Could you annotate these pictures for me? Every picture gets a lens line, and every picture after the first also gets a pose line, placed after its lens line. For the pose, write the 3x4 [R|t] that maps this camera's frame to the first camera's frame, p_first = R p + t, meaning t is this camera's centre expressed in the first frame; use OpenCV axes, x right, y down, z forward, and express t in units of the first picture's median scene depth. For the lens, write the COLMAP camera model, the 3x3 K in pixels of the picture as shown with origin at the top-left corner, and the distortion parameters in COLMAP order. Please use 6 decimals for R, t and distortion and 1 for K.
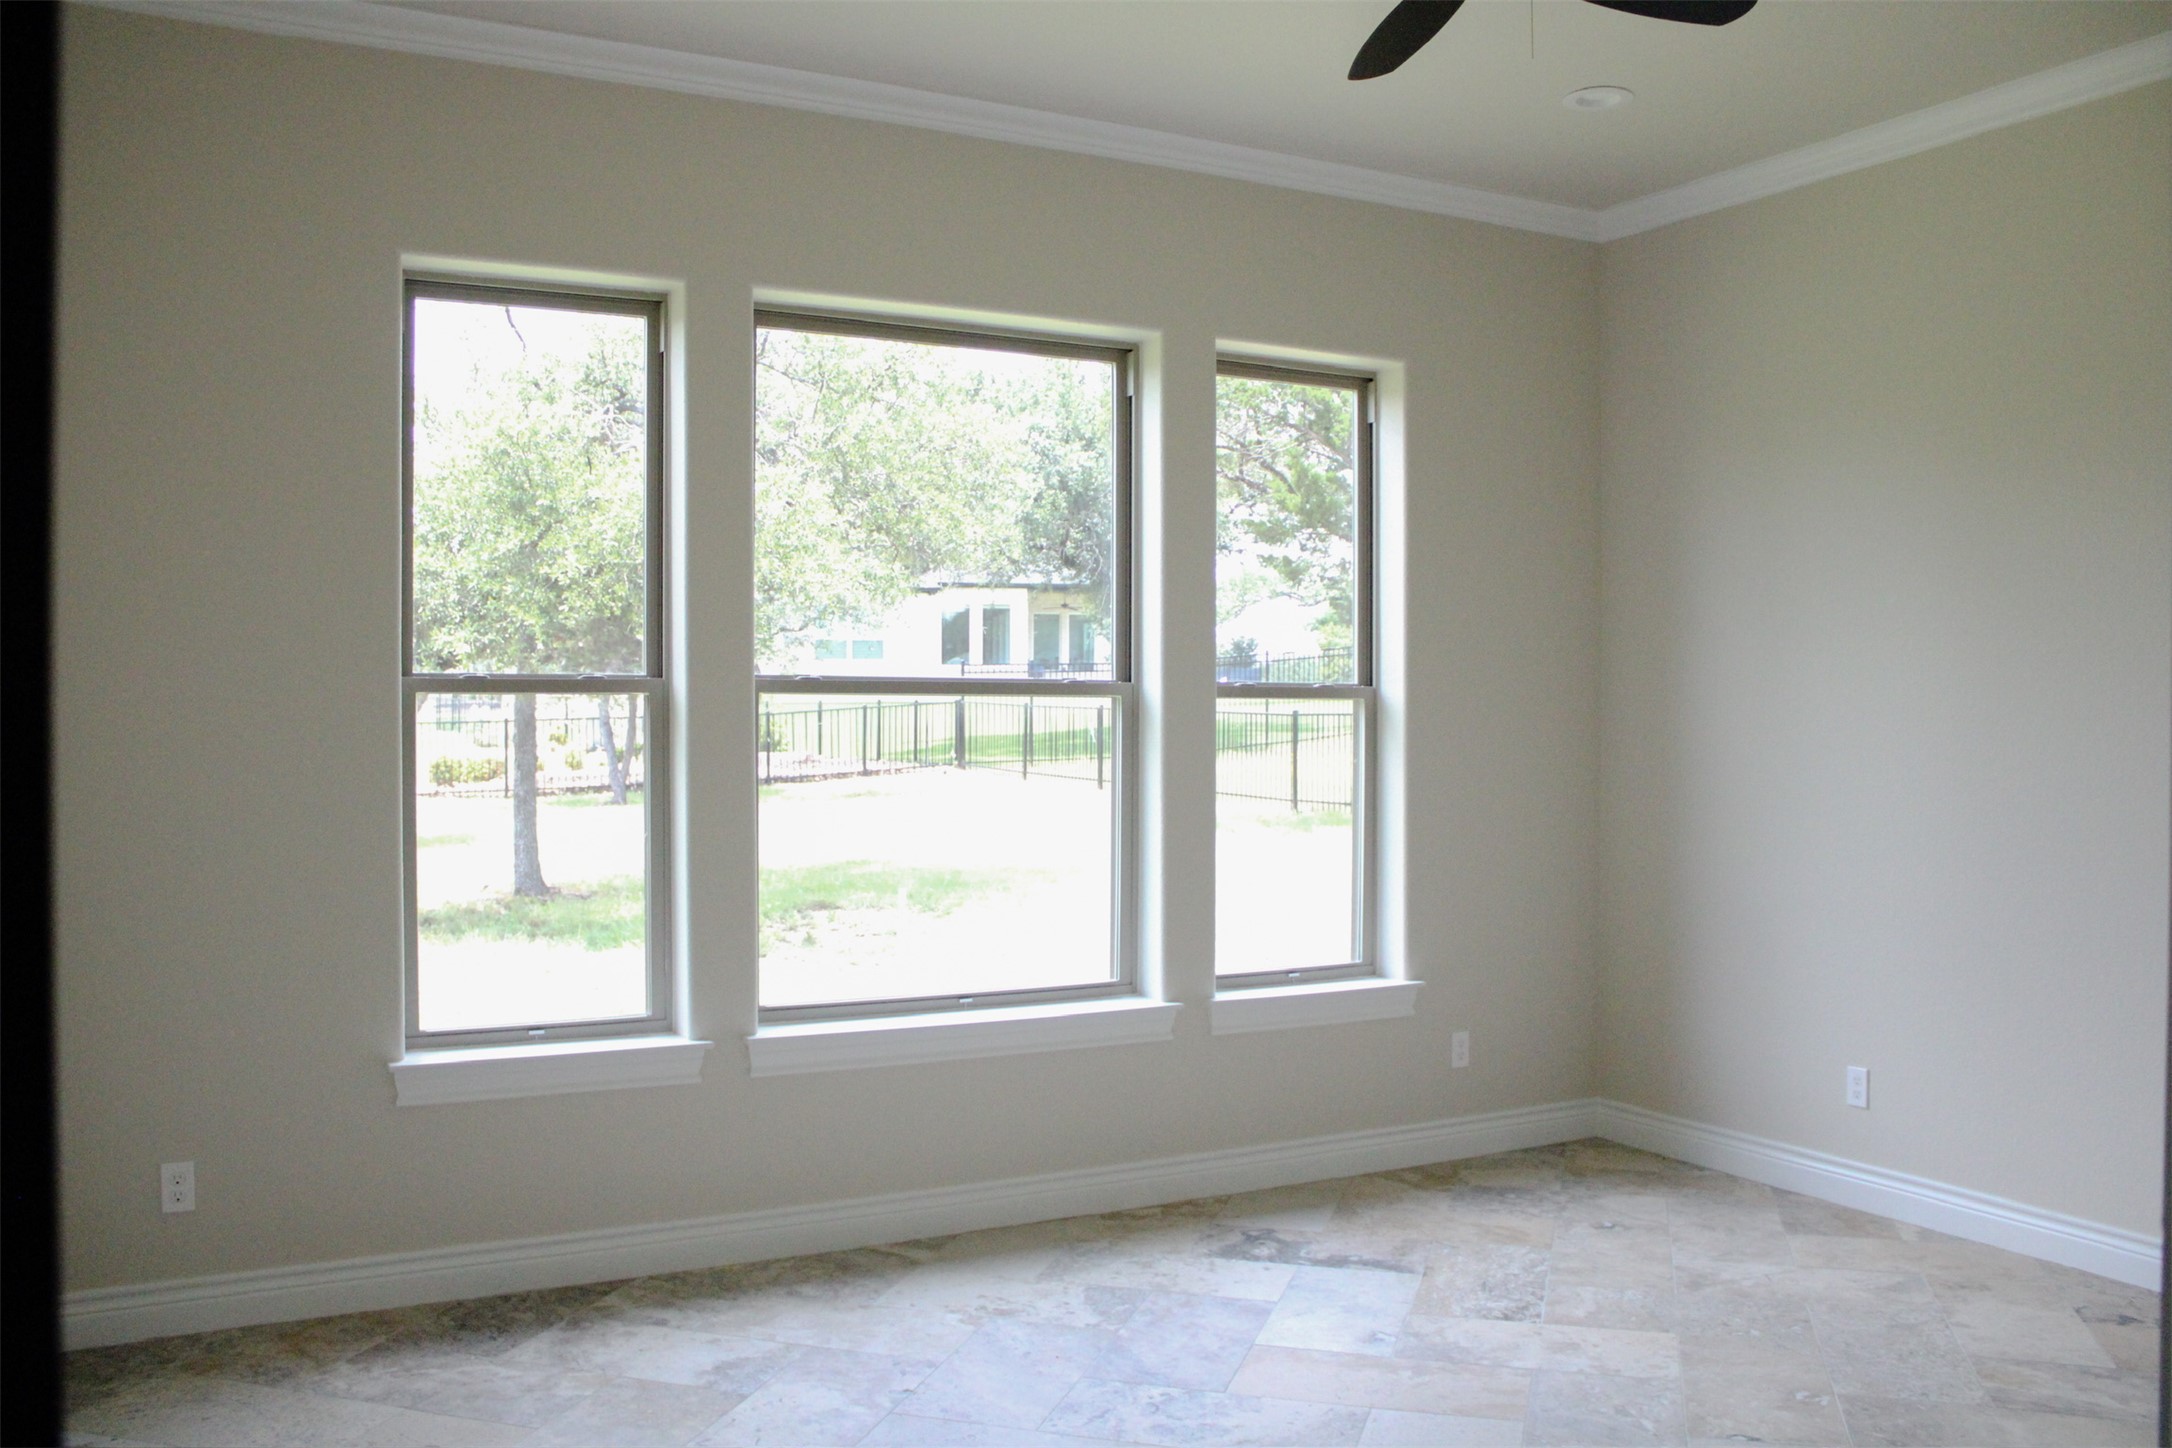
lens RADIAL K [[1817.7, 0, 1086.9], [0, 1817.7, 727.8], [0, 0, 1]] dist [-0.084346, 0.014305]
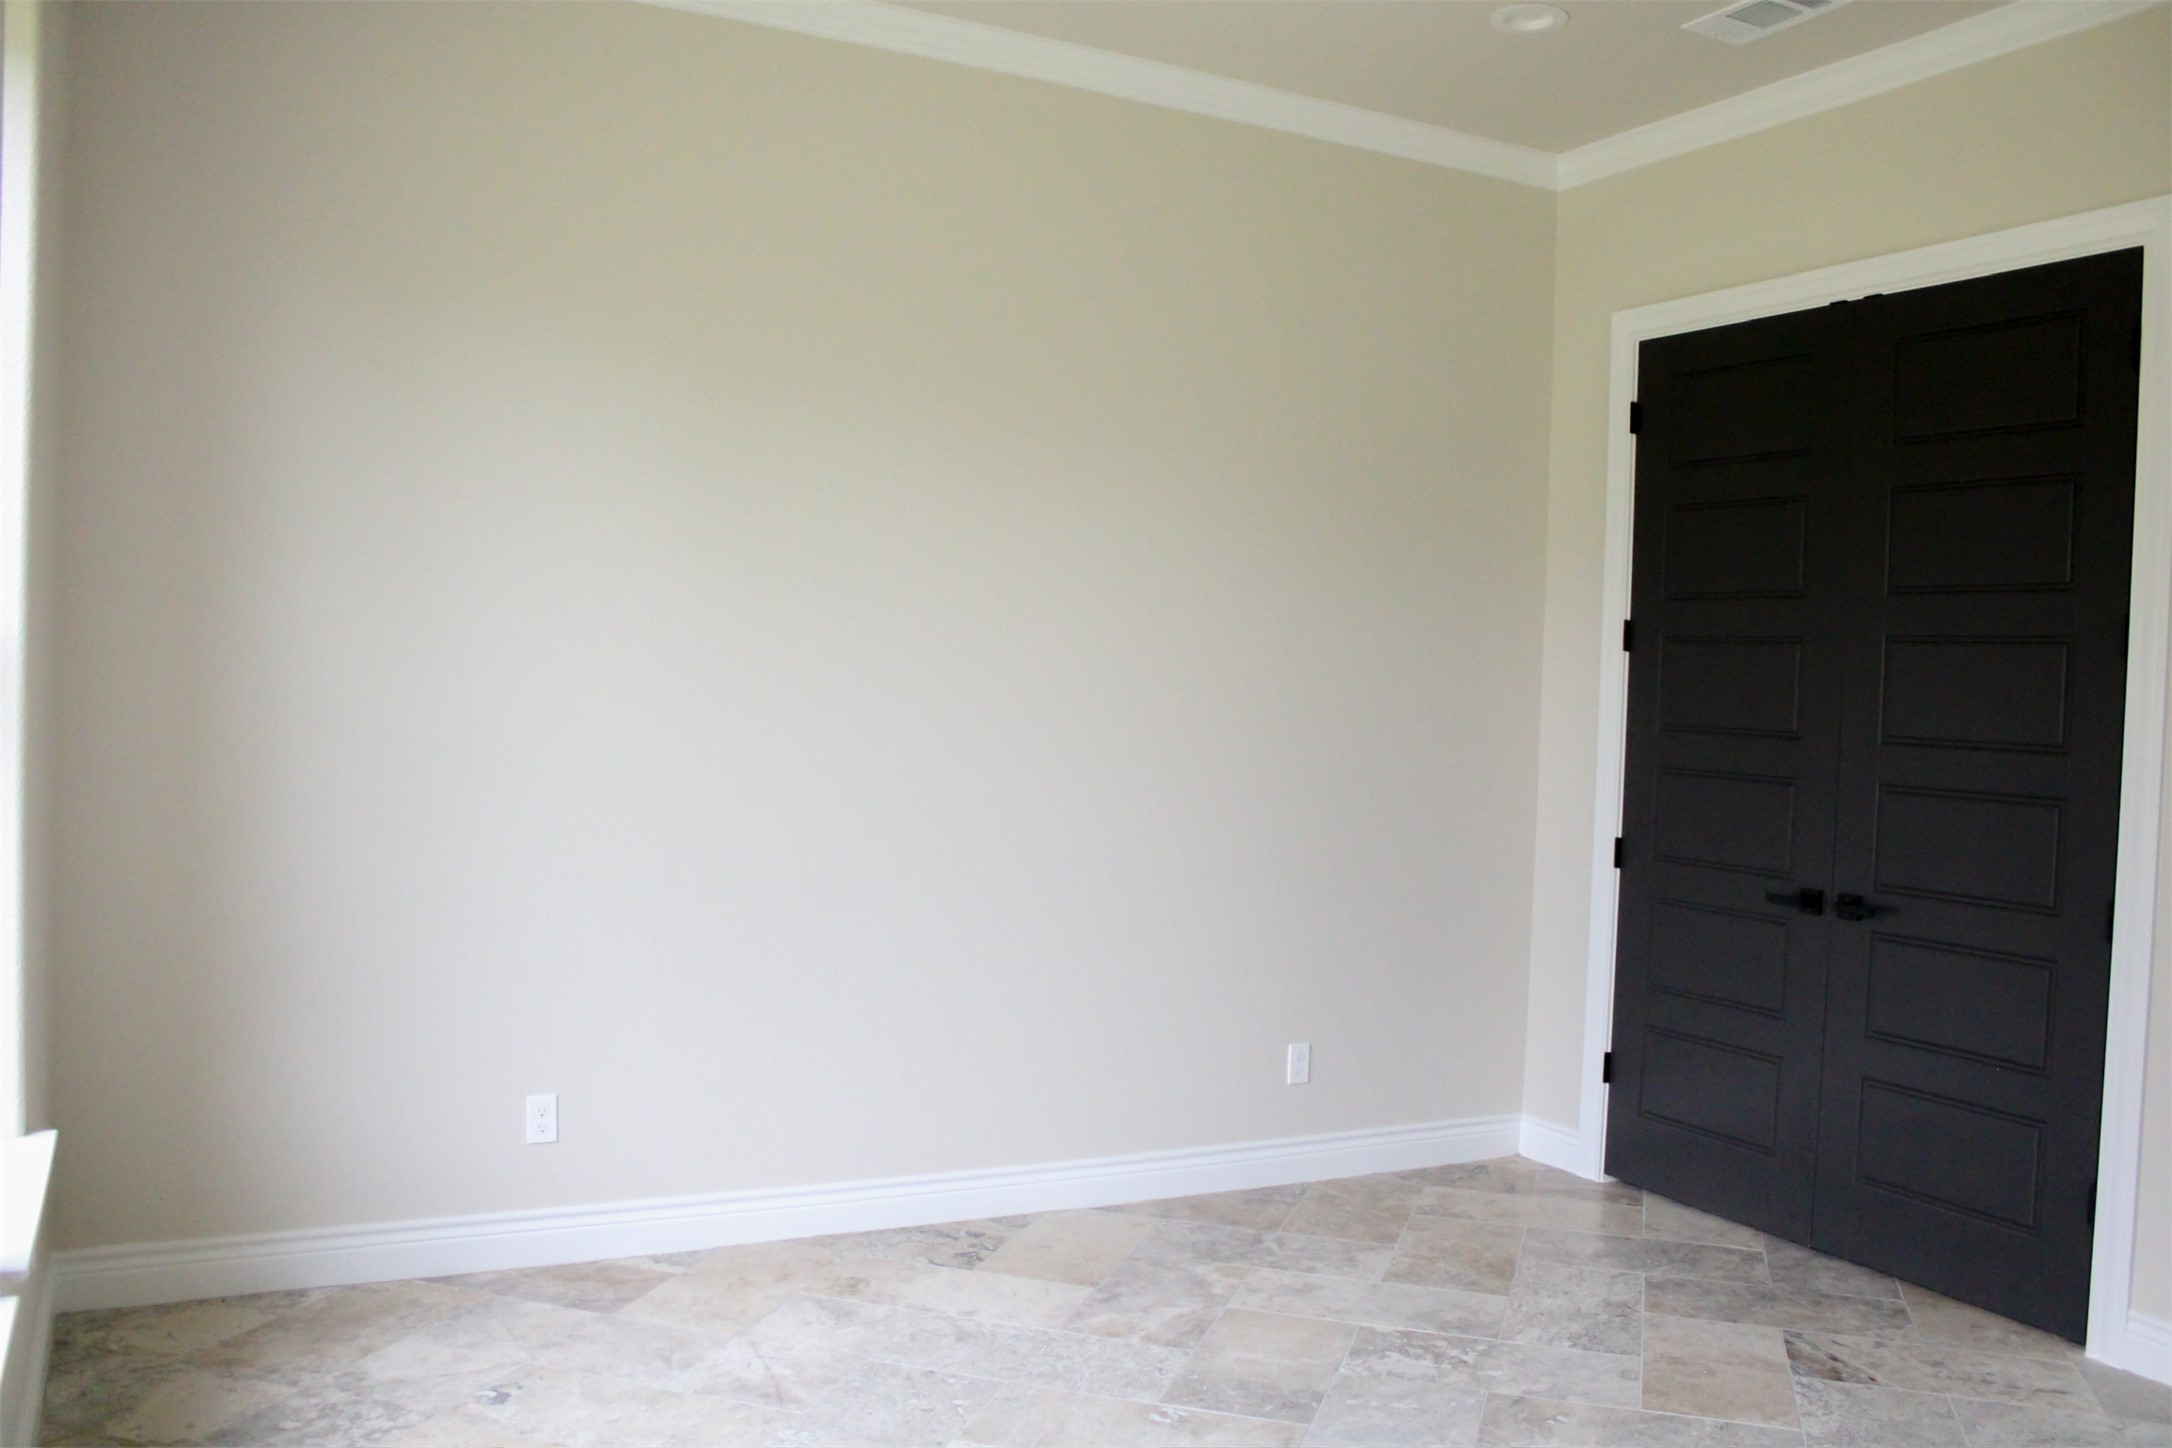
lens RADIAL K [[1817.7, 0, 1085.7], [0, 1817.7, 719.4], [0, 0, 1]] dist [-0.084346, 0.014305]
pose [[0.016039, -0.026882, 0.999510, -0.414072], [-0.029178, 0.999200, 0.027341, -0.012349], [-0.999446, -0.029602, 0.015242, 0.806372]]
